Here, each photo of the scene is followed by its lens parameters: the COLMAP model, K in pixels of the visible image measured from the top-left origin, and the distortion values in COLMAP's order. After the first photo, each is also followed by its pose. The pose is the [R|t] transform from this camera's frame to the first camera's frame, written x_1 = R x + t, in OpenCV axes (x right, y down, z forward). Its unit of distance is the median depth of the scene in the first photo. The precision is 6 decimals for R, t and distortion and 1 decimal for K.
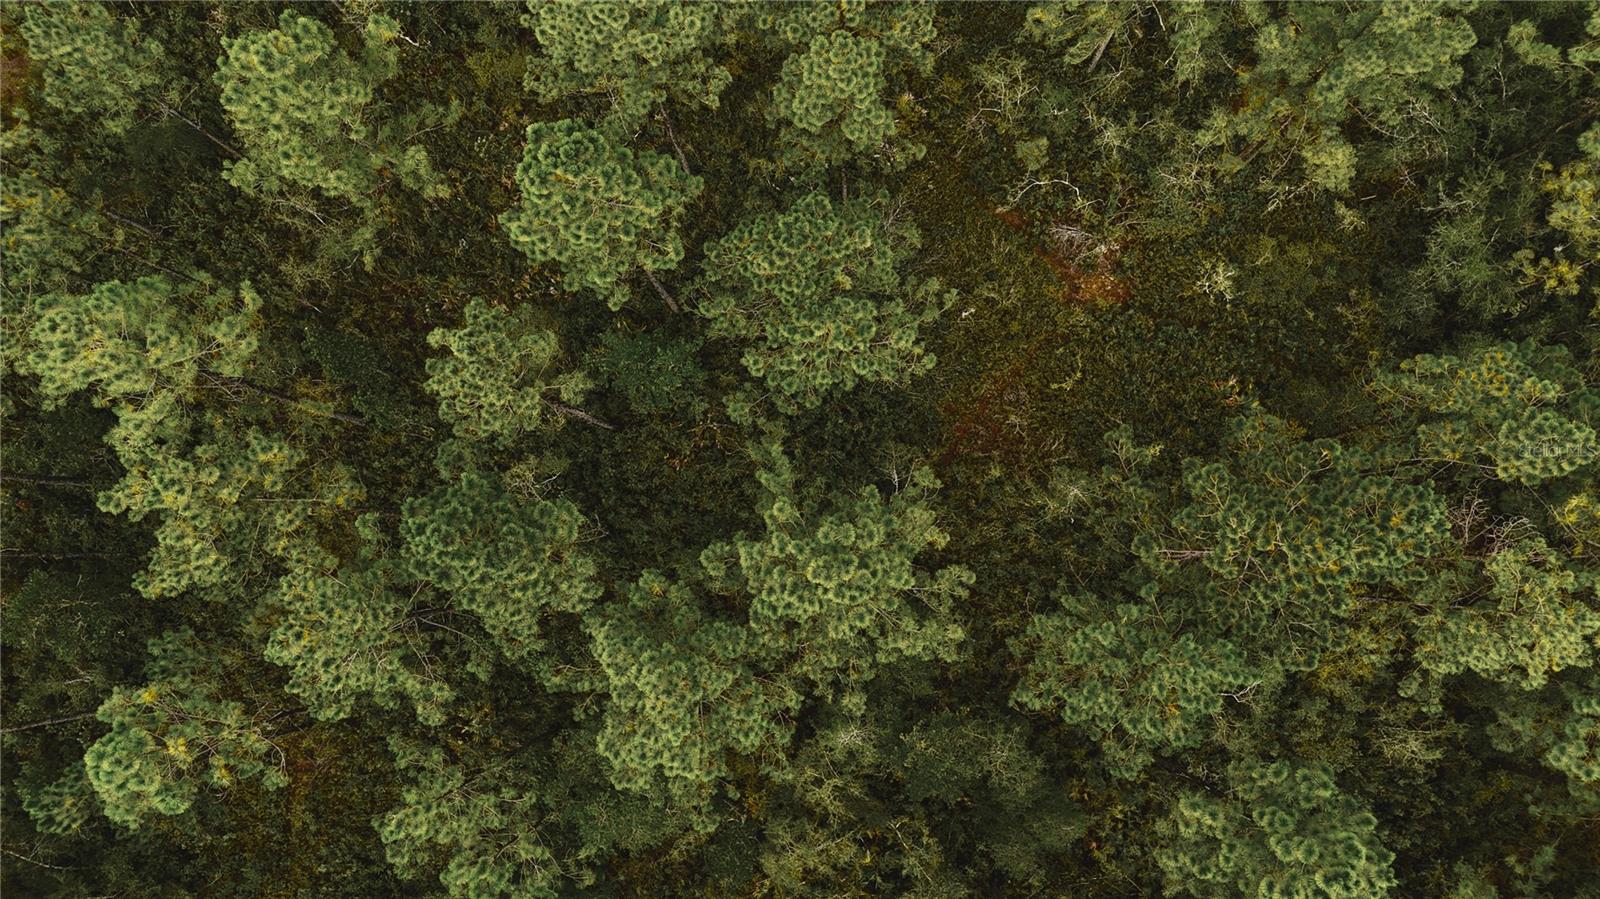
lens RADIAL K [[1148.6, 0, 801.3], [0, 1148.6, 452.5], [0, 0, 1]] dist [0.003964, 0.000732]
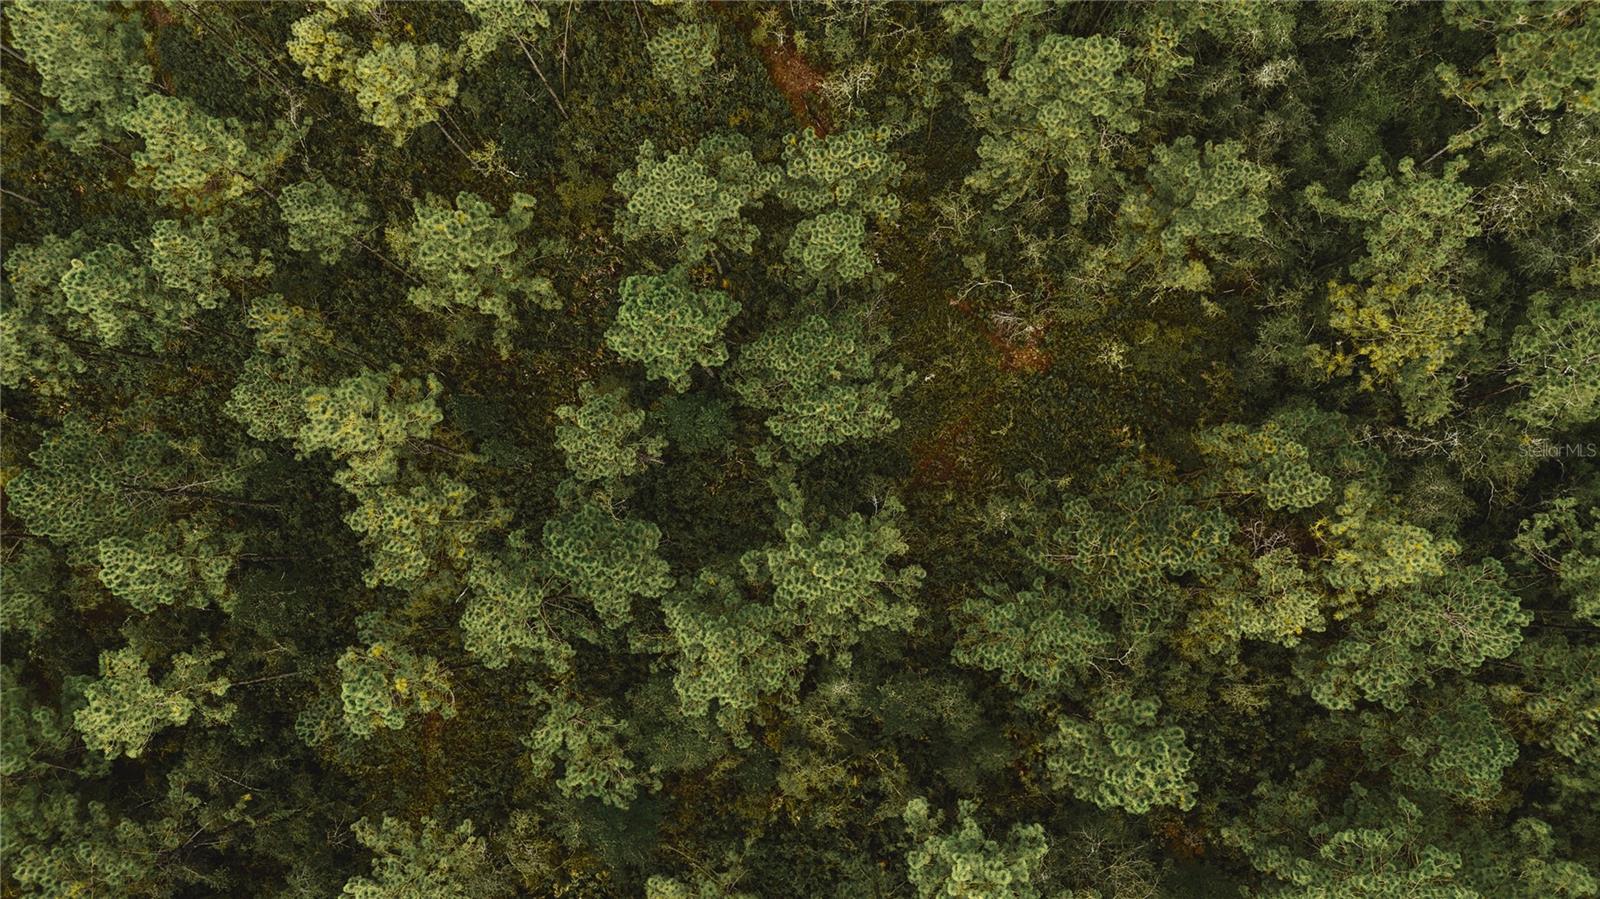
lens RADIAL K [[1148.6, 0, 798.0], [0, 1148.6, 447.0], [0, 0, 1]] dist [0.003964, 0.000732]
pose [[0.999999, -0.000061, 0.001047, -0.013799], [0.000067, 0.999983, -0.005841, -0.044803], [-0.001047, 0.005841, 0.999982, -0.469052]]
